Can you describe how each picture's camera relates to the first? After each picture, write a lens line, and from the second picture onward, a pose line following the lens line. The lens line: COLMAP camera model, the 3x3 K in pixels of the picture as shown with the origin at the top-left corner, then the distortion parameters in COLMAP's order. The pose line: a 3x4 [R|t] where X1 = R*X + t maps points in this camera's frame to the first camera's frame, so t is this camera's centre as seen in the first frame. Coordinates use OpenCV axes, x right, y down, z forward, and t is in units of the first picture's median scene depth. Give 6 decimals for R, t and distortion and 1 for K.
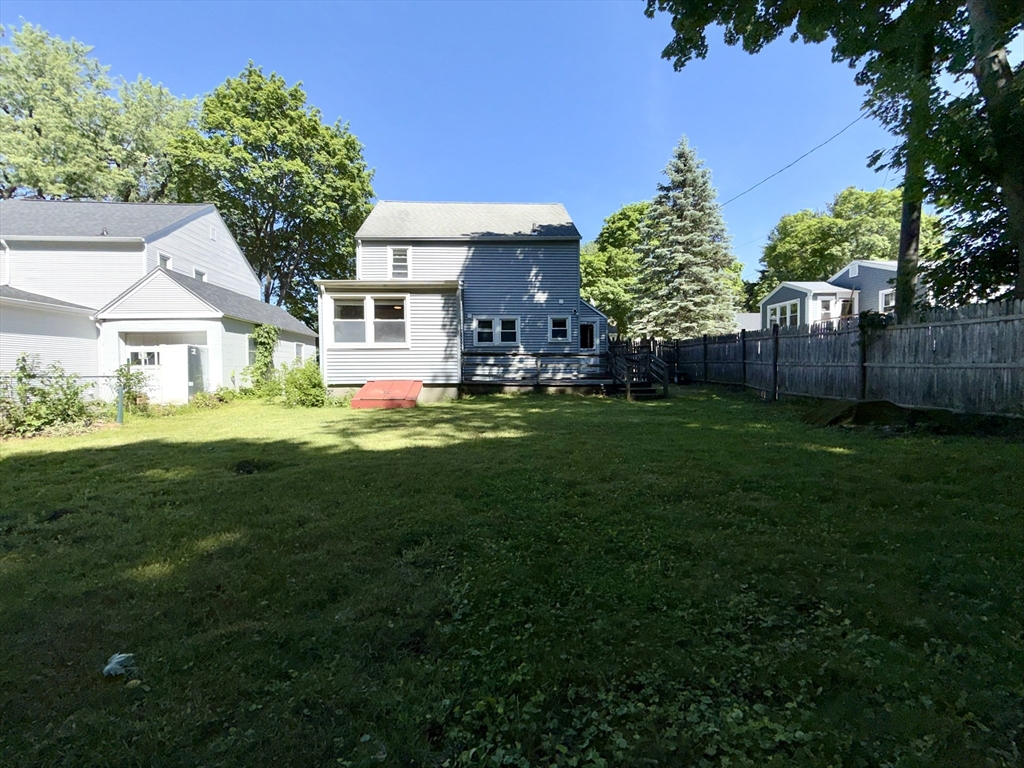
lens RADIAL K [[408.1, 0, 508.3], [0, 408.1, 385.2], [0, 0, 1]] dist [0.000351, -0.000009]
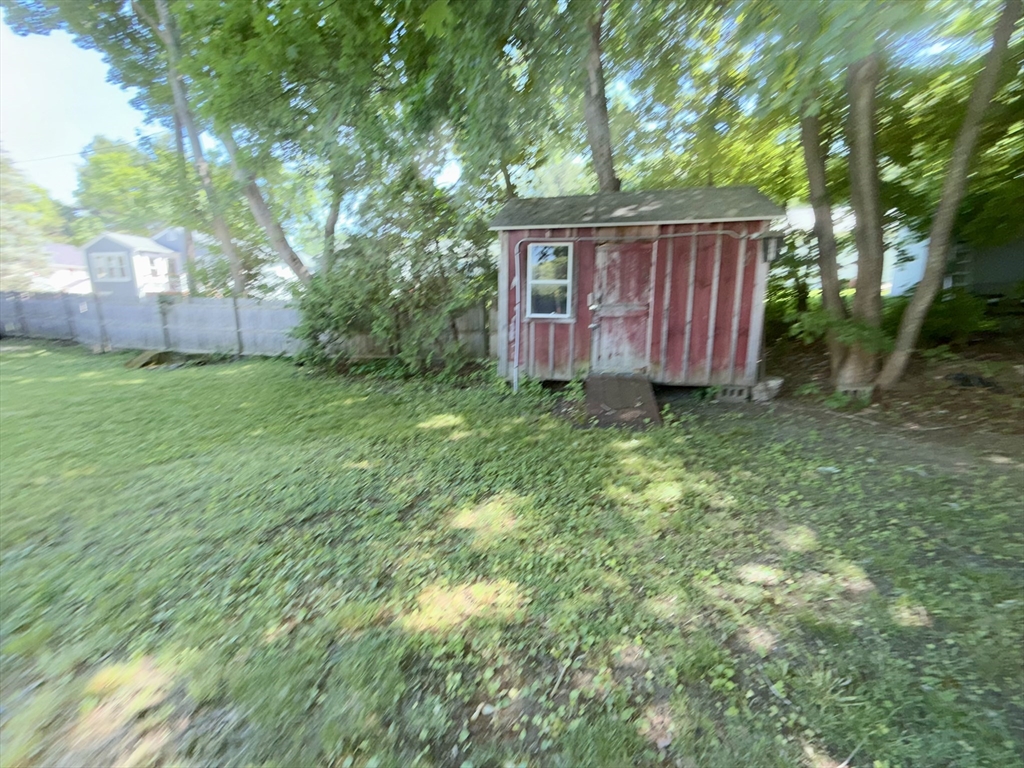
lens RADIAL K [[408.1, 0, 508.3], [0, 408.1, 385.2], [0, 0, 1]] dist [0.000351, -0.000009]
pose [[0.242067, -0.171107, 0.955053, -0.124966], [0.034837, 0.985225, 0.167682, -0.015283], [-0.969634, -0.007319, 0.244452, -0.239764]]
